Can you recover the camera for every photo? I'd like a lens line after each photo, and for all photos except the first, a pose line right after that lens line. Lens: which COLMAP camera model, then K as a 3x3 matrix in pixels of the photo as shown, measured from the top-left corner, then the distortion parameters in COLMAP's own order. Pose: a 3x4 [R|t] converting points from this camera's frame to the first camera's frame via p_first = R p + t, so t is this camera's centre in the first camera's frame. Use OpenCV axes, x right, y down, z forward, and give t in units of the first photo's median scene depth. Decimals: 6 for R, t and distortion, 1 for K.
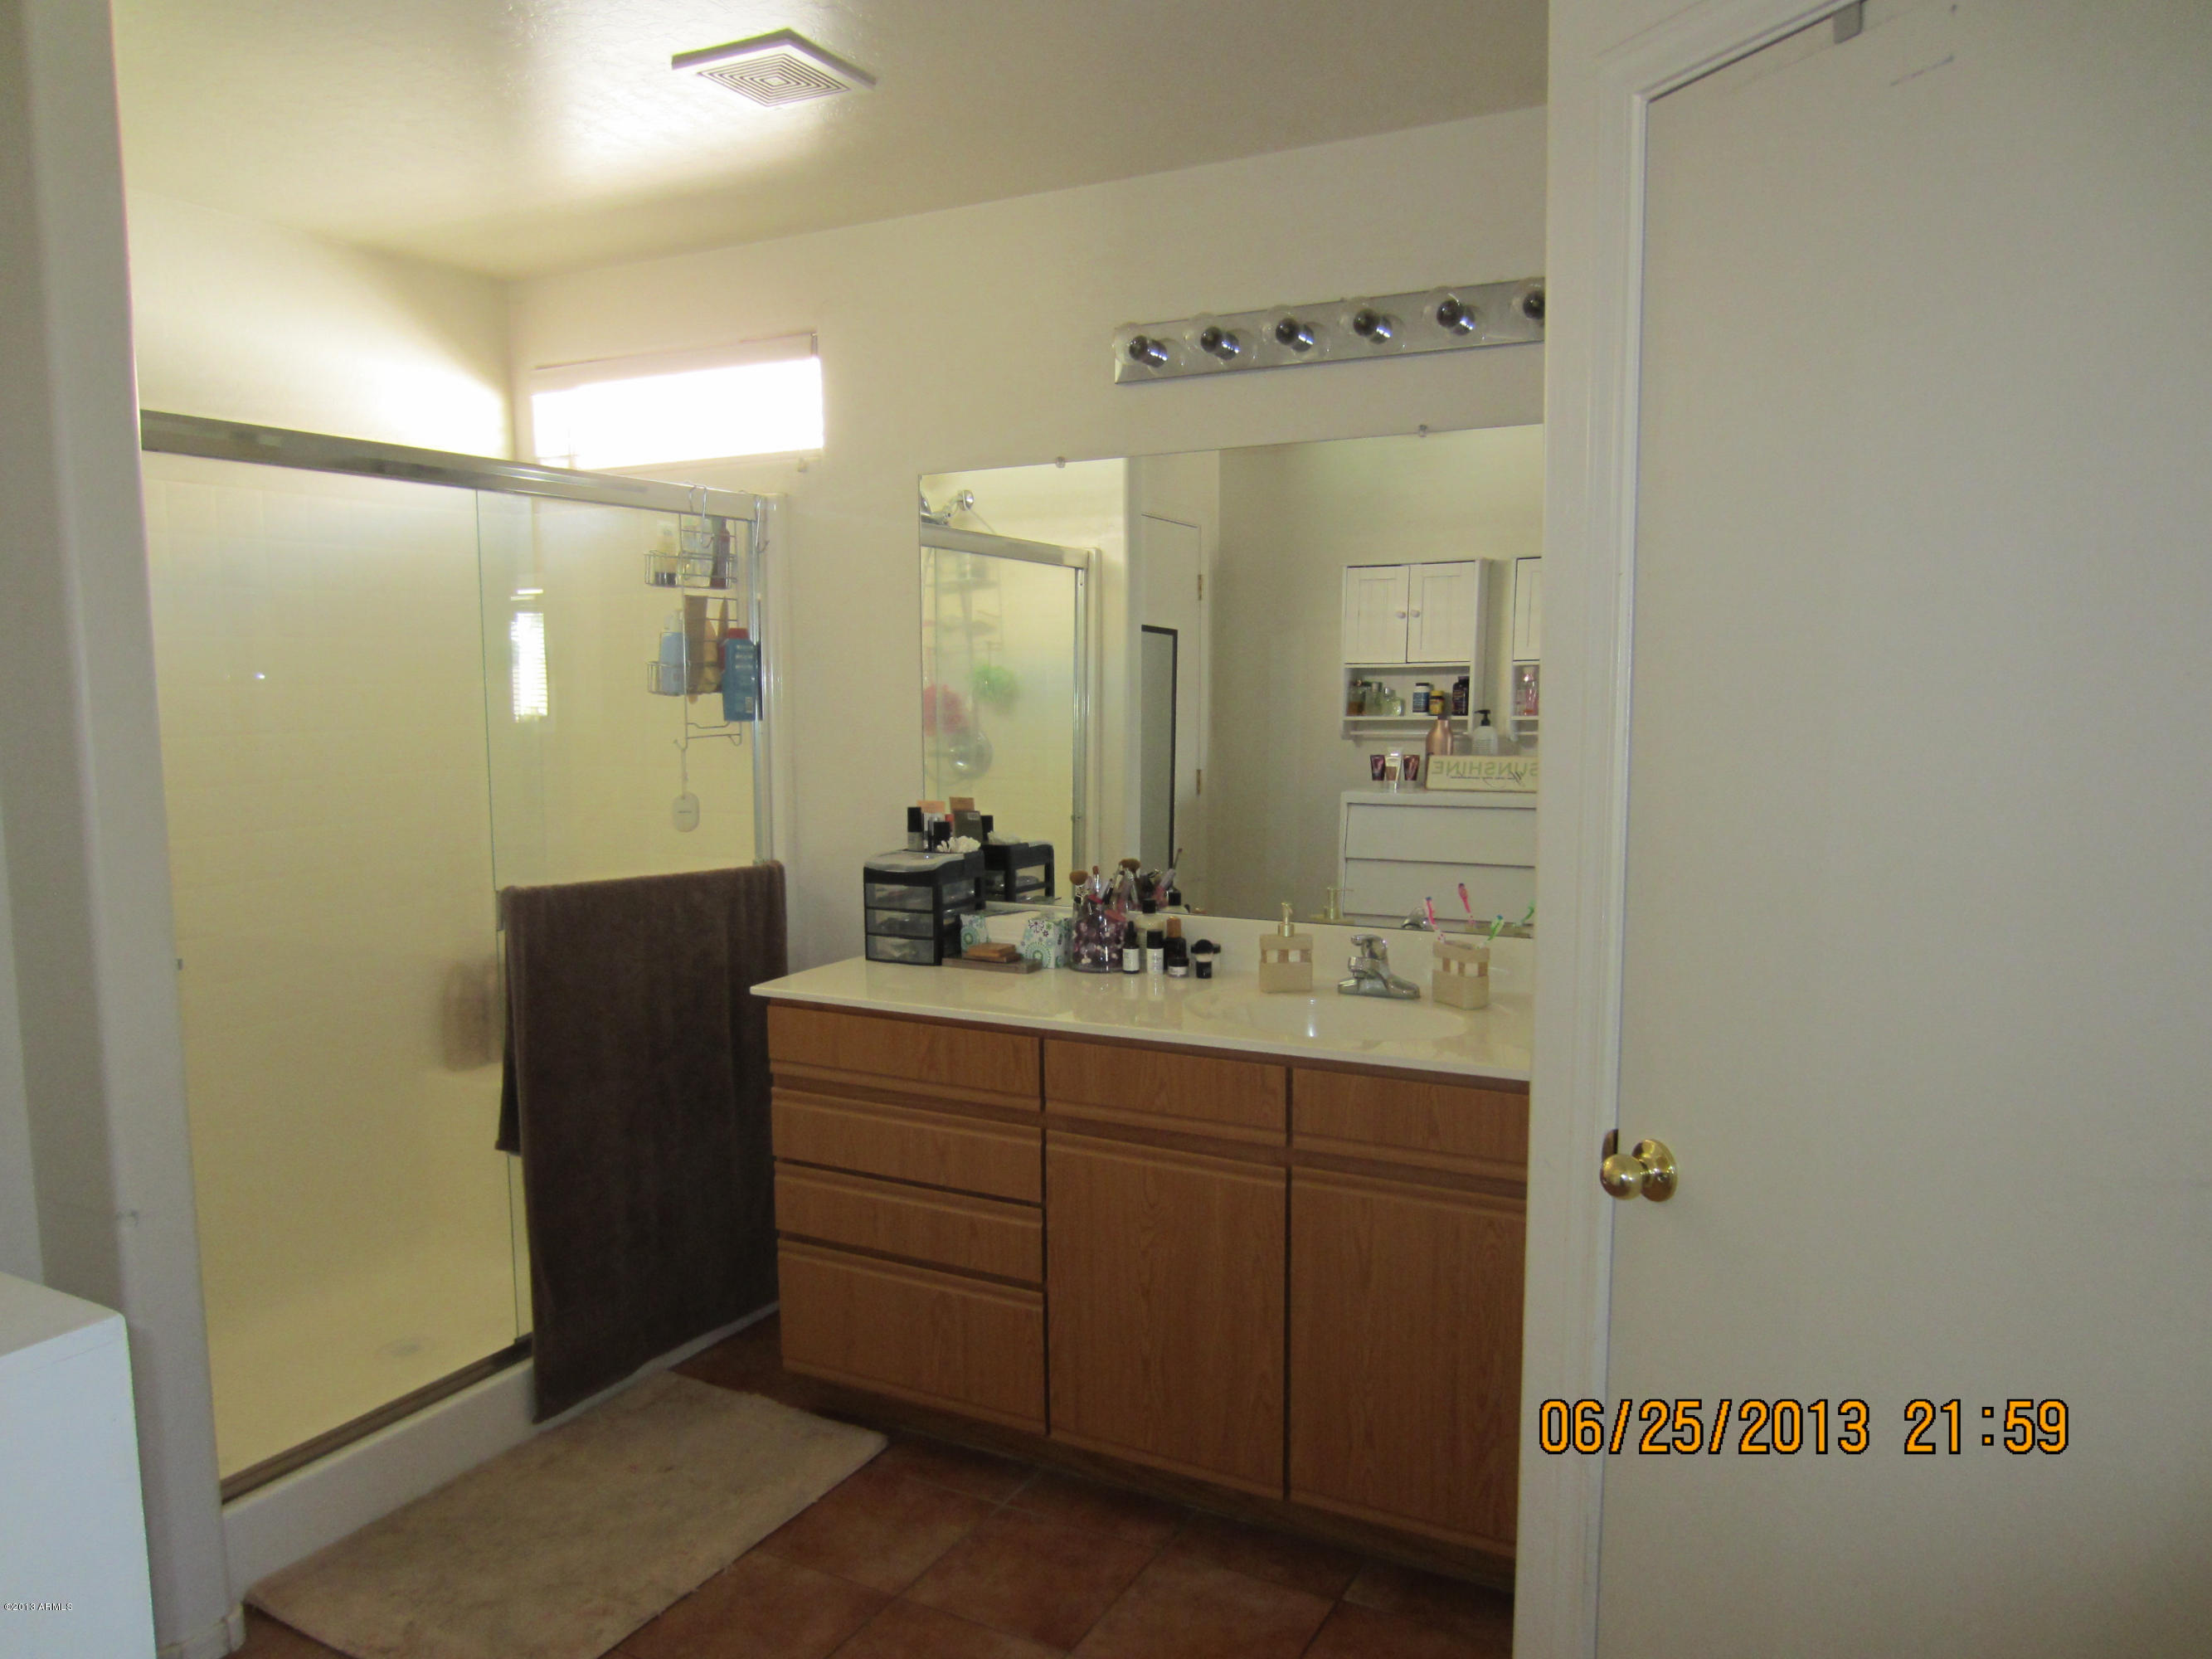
lens RADIAL K [[1529.6, 0, 1129.1], [0, 1529.6, 827.8], [0, 0, 1]] dist [-0.062028, 0.021543]
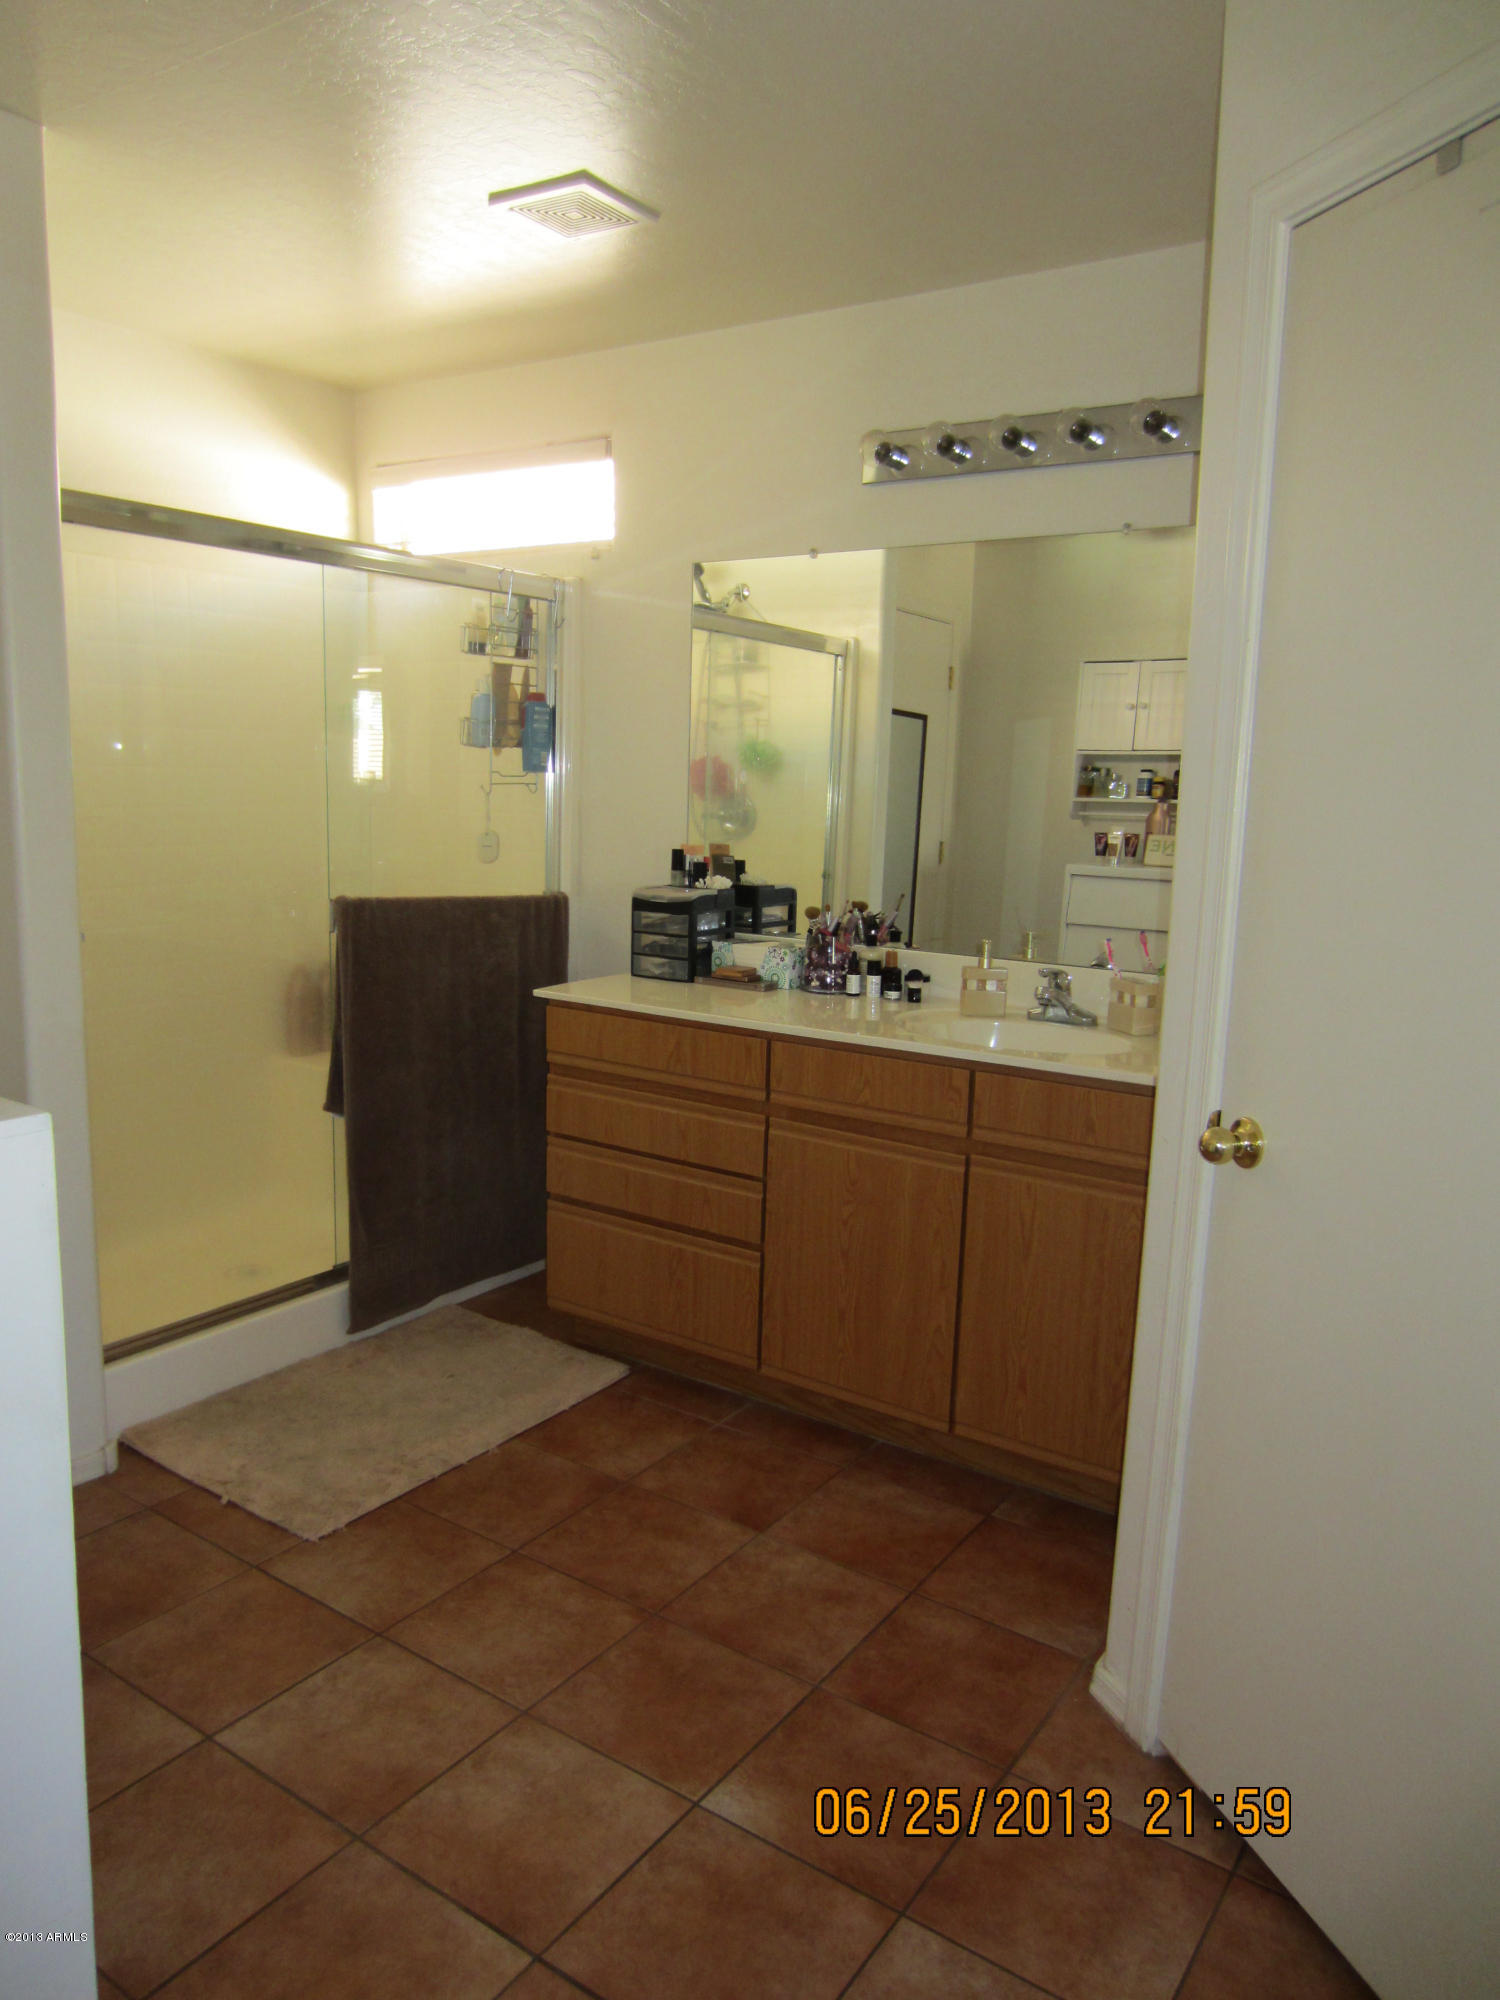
lens RADIAL K [[1410.0, 0, 750.0], [0, 1410.0, 1000.0], [0, 0, 1]] dist [-0.040017, 0.015304]
pose [[0.992653, 0.050504, -0.109955, 0.042797], [-0.044105, 0.997231, 0.059871, 0.037530], [0.112674, -0.054582, 0.992132, -0.083793]]
